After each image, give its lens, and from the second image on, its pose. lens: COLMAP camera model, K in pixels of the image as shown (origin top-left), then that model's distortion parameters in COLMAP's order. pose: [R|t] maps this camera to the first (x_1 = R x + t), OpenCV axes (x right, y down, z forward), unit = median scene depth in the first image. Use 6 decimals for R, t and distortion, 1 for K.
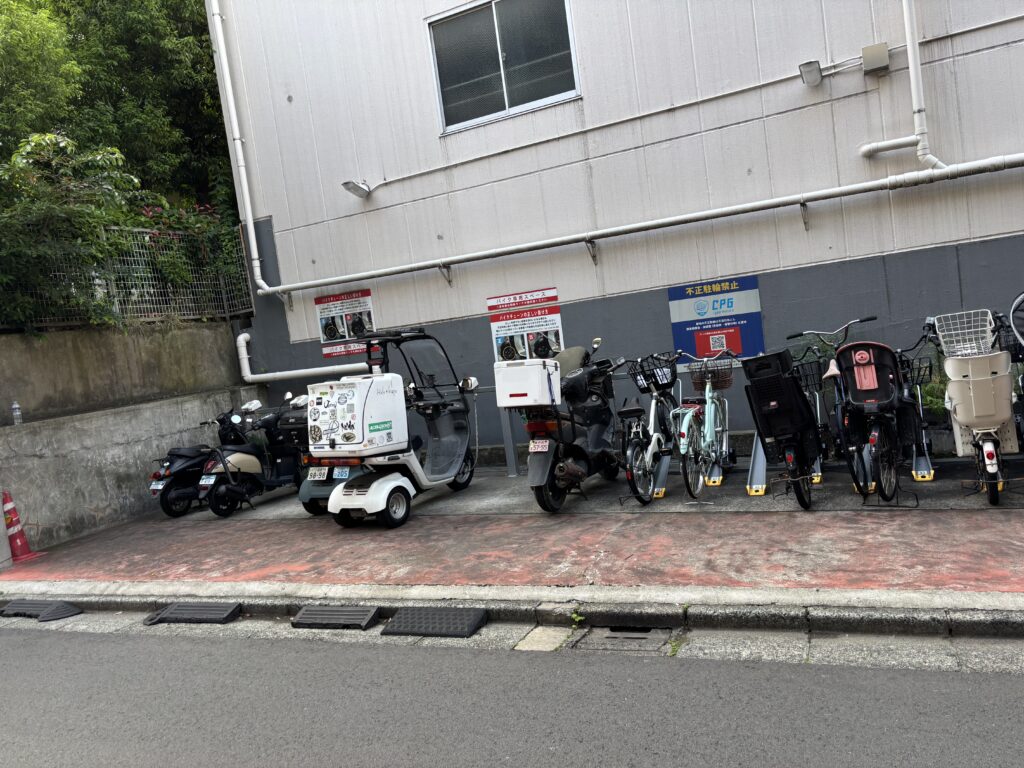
lens RADIAL K [[770.0, 0, 512.1], [0, 770.0, 383.9], [0, 0, 1]] dist [0.000997, 0.001126]
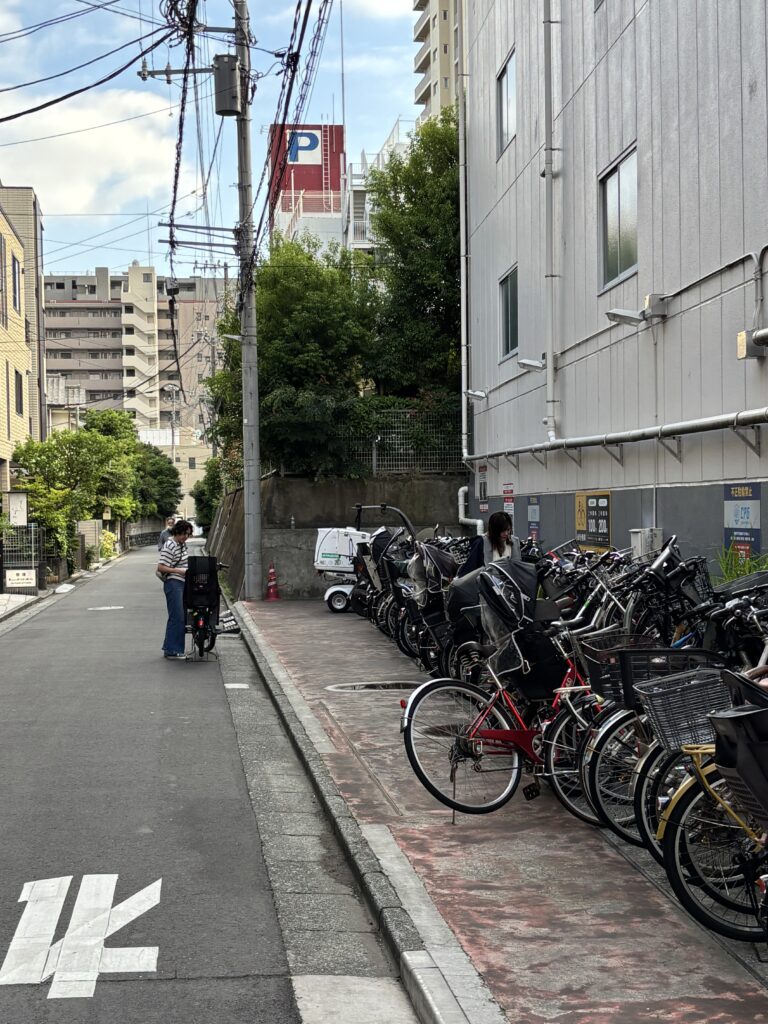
lens RADIAL K [[1527.7, 0, 383.5], [0, 1527.7, 513.2], [0, 0, 1]] dist [-0.001759, 0.000000]
pose [[0.512224, 0.128327, -0.849211, 2.064089], [-0.110304, 0.990415, 0.083133, -0.251308], [0.851739, 0.051088, 0.521469, -0.565103]]
